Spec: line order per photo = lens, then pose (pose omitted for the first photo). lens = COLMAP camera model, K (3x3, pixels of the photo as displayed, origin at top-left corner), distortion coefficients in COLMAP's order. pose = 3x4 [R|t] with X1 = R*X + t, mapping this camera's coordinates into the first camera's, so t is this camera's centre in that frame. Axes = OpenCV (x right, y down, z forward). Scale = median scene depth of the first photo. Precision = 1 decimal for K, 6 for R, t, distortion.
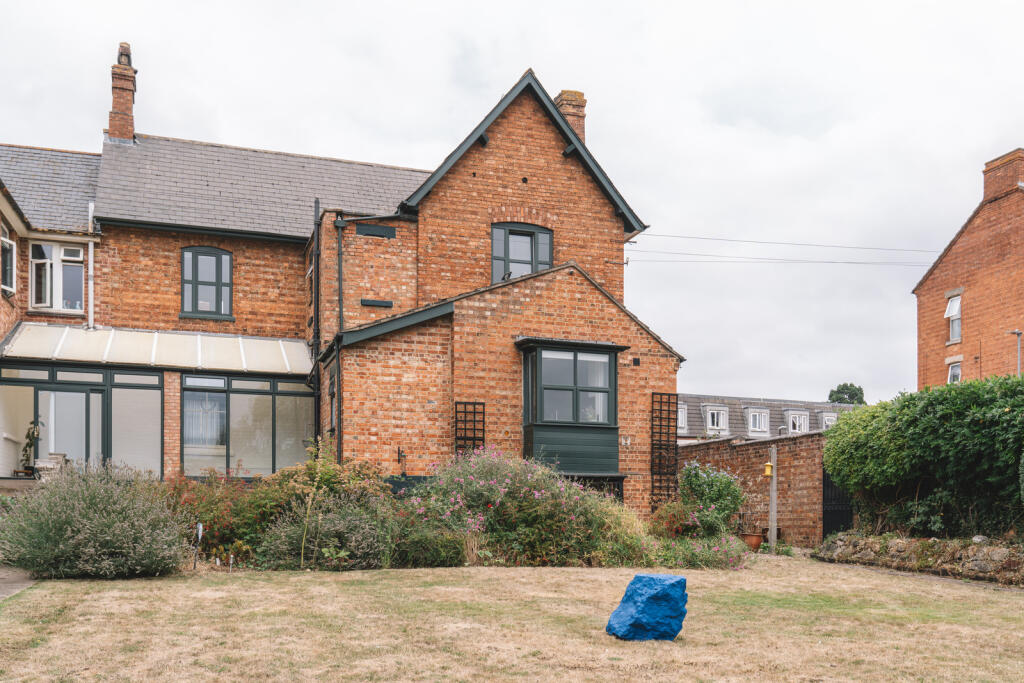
lens RADIAL K [[935.3, 0, 512.0], [0, 935.3, 374.7], [0, 0, 1]] dist [-0.000812, 0.004114]
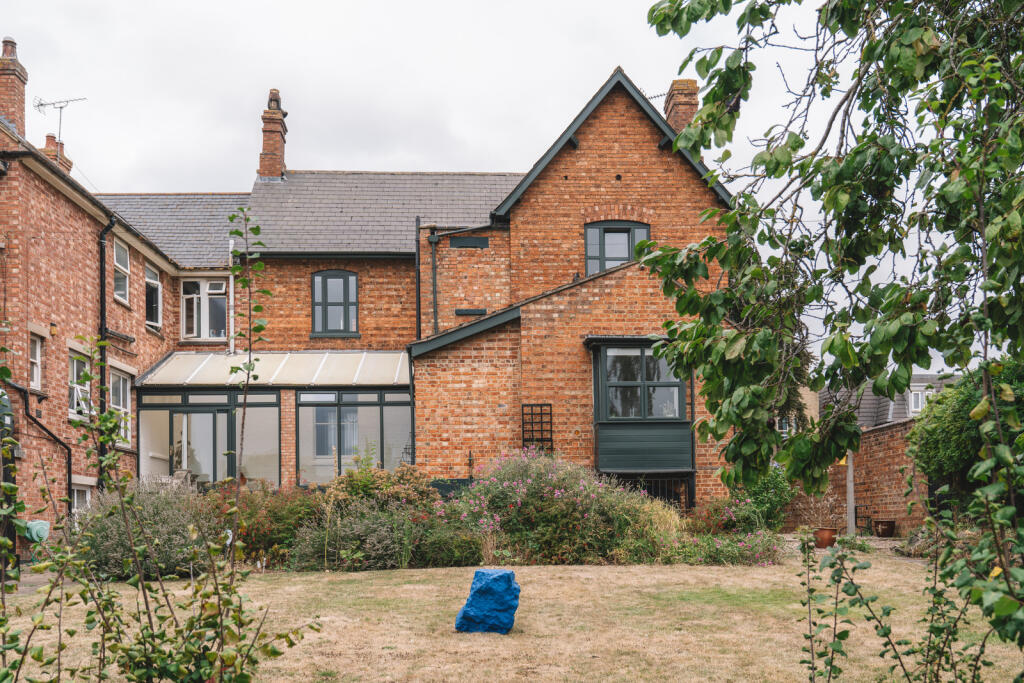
lens RADIAL K [[950.2, 0, 512.0], [0, 950.2, 341.5], [0, 0, 1]] dist [-0.000057, 0.002588]
pose [[0.970495, -0.067910, -0.231360, 0.140603], [0.060321, 0.997388, -0.039728, 0.000734], [0.233453, 0.024600, 0.972057, -0.011740]]
